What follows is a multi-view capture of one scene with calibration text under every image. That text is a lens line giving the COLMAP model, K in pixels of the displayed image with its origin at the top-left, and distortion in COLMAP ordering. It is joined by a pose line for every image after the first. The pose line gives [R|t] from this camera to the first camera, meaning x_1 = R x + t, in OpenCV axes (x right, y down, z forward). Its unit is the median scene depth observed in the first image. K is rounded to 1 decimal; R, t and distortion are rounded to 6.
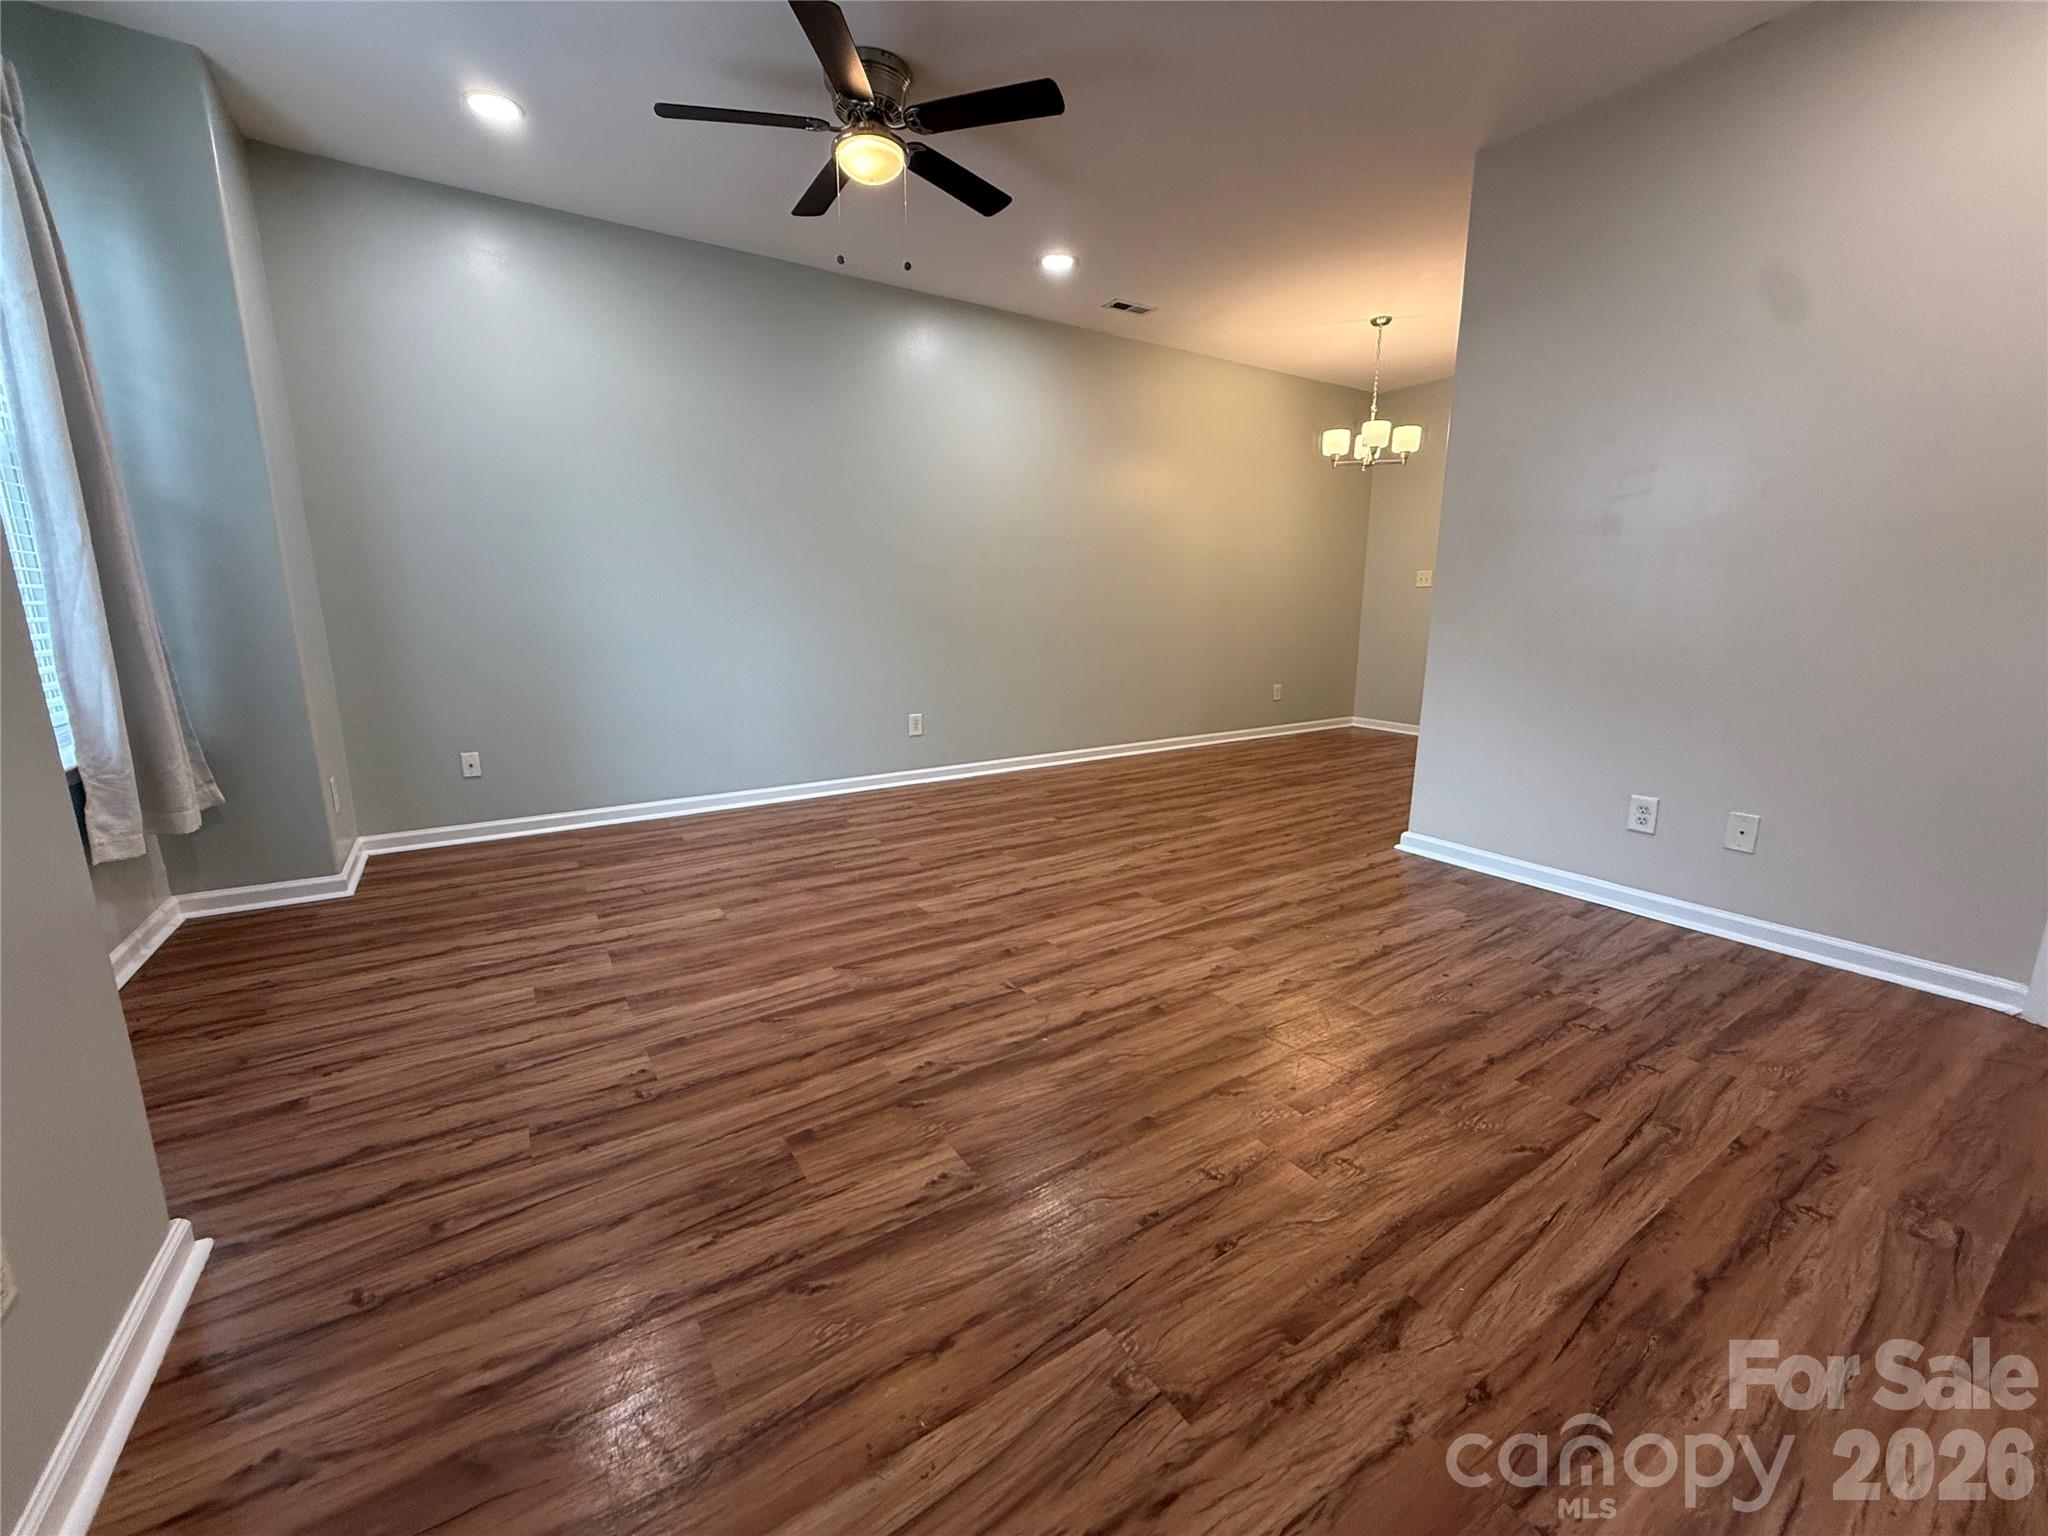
lens RADIAL K [[819.0, 0, 1019.4], [0, 819.0, 770.9], [0, 0, 1]] dist [-0.000095, -0.000260]
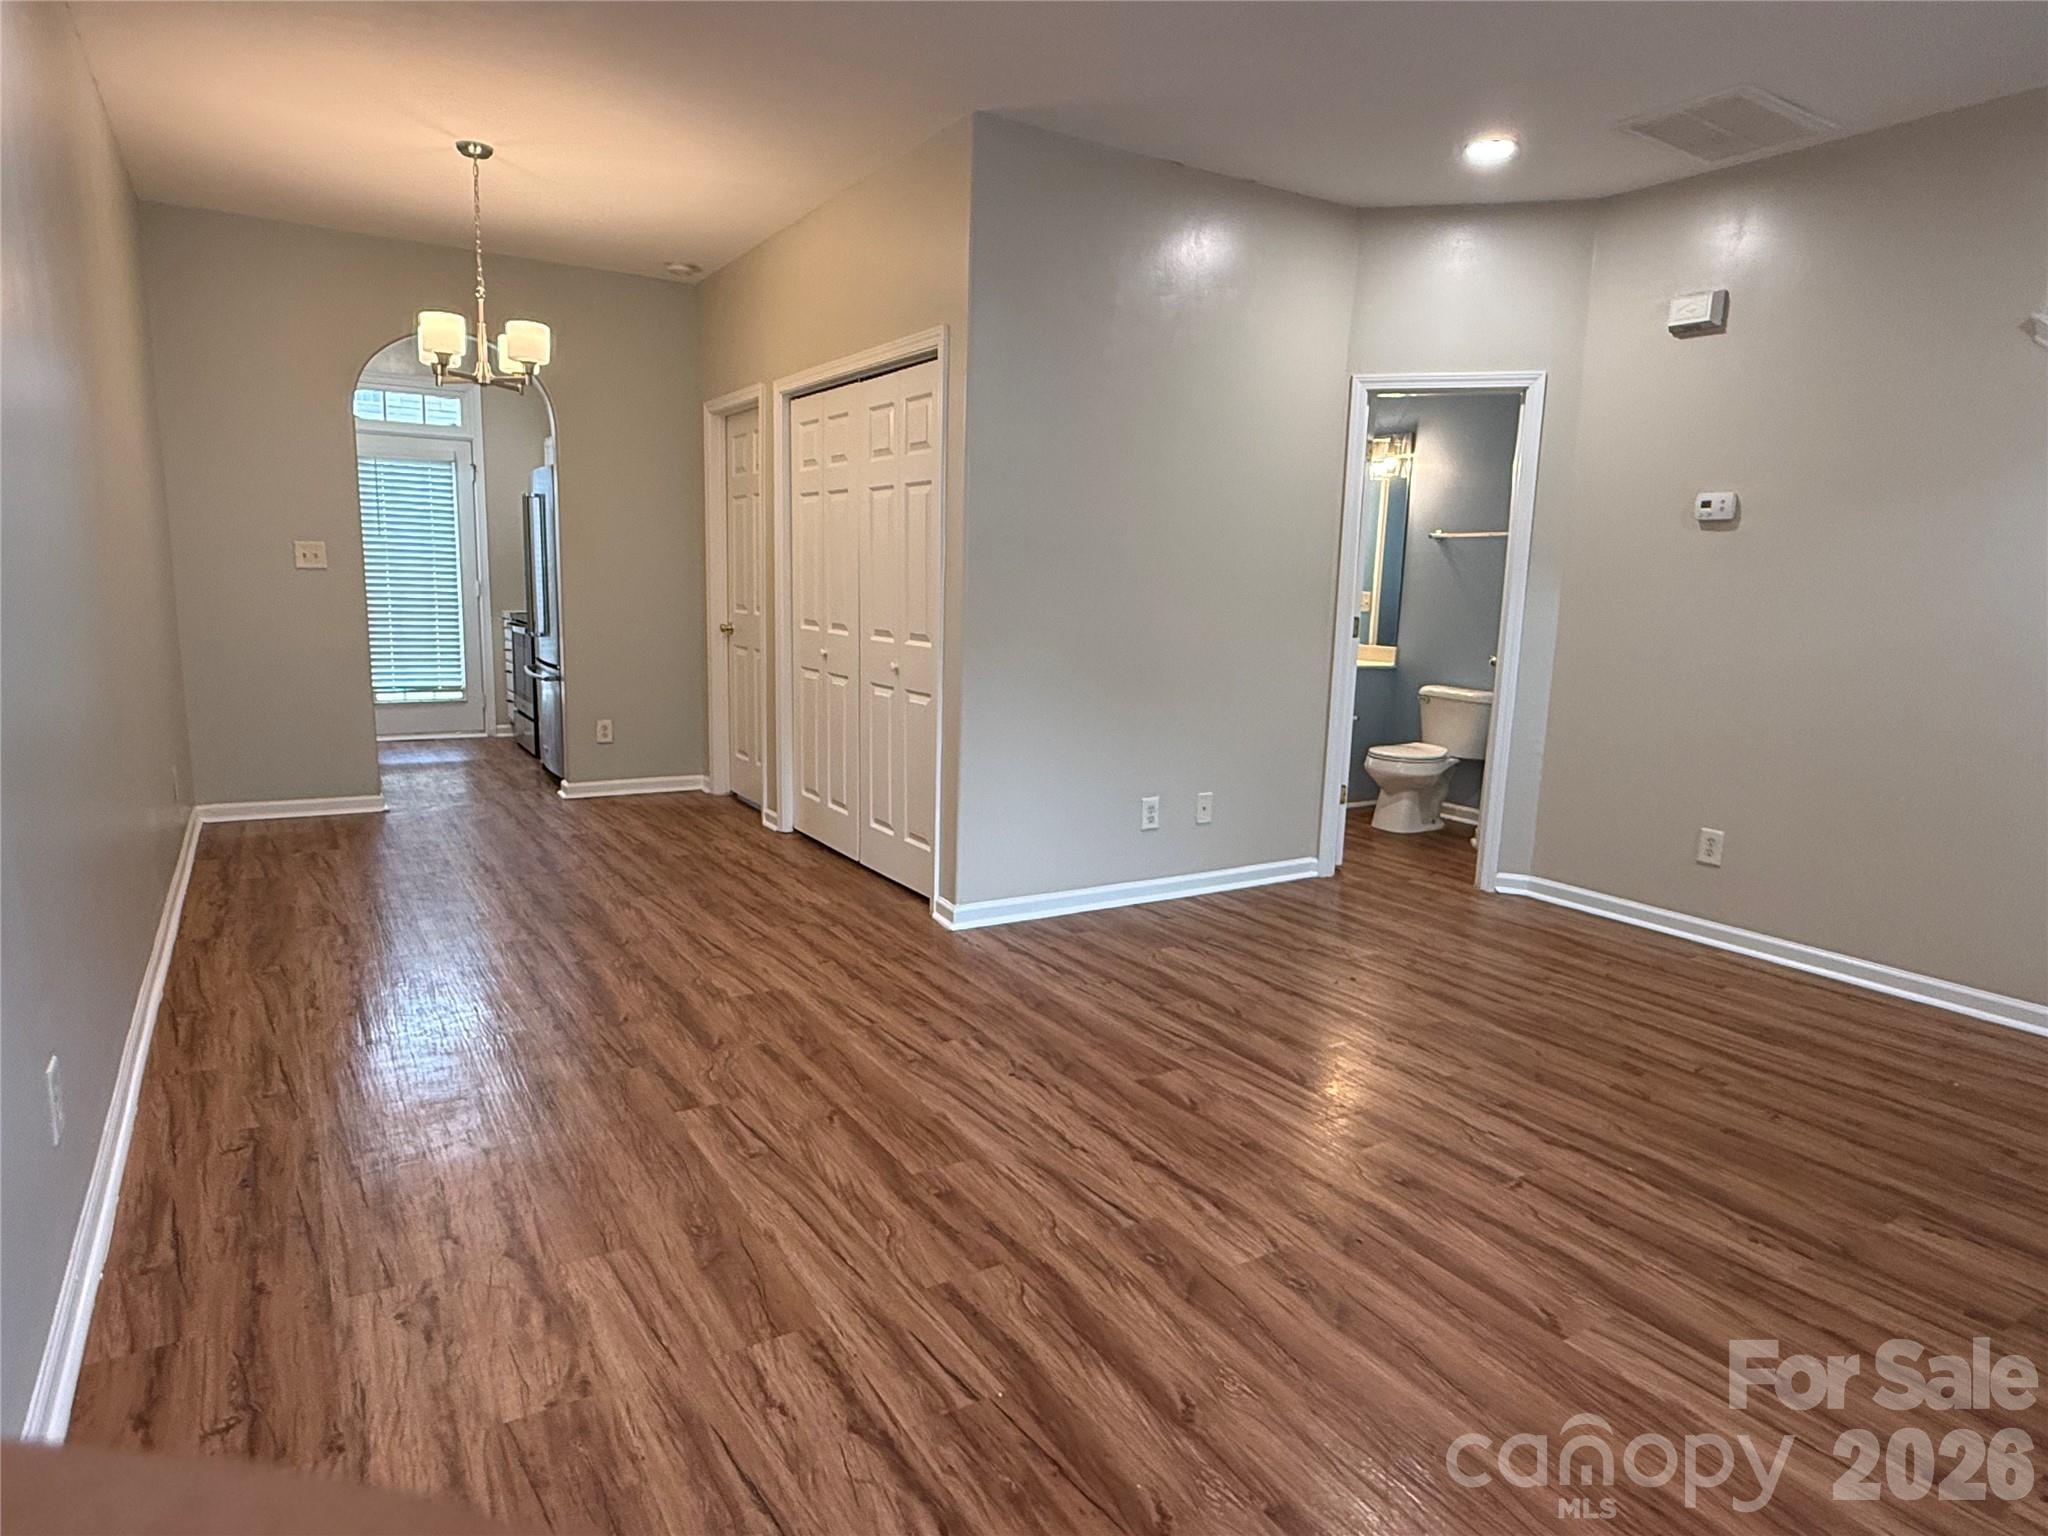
lens RADIAL K [[1200.9, 0, 1017.5], [0, 1200.9, 773.5], [0, 0, 1]] dist [0.003173, 0.001316]
pose [[0.021103, -0.162821, 0.986430, -0.758500], [0.176302, 0.971794, 0.156634, -0.256870], [-0.984110, 0.170605, 0.049213, 0.968062]]
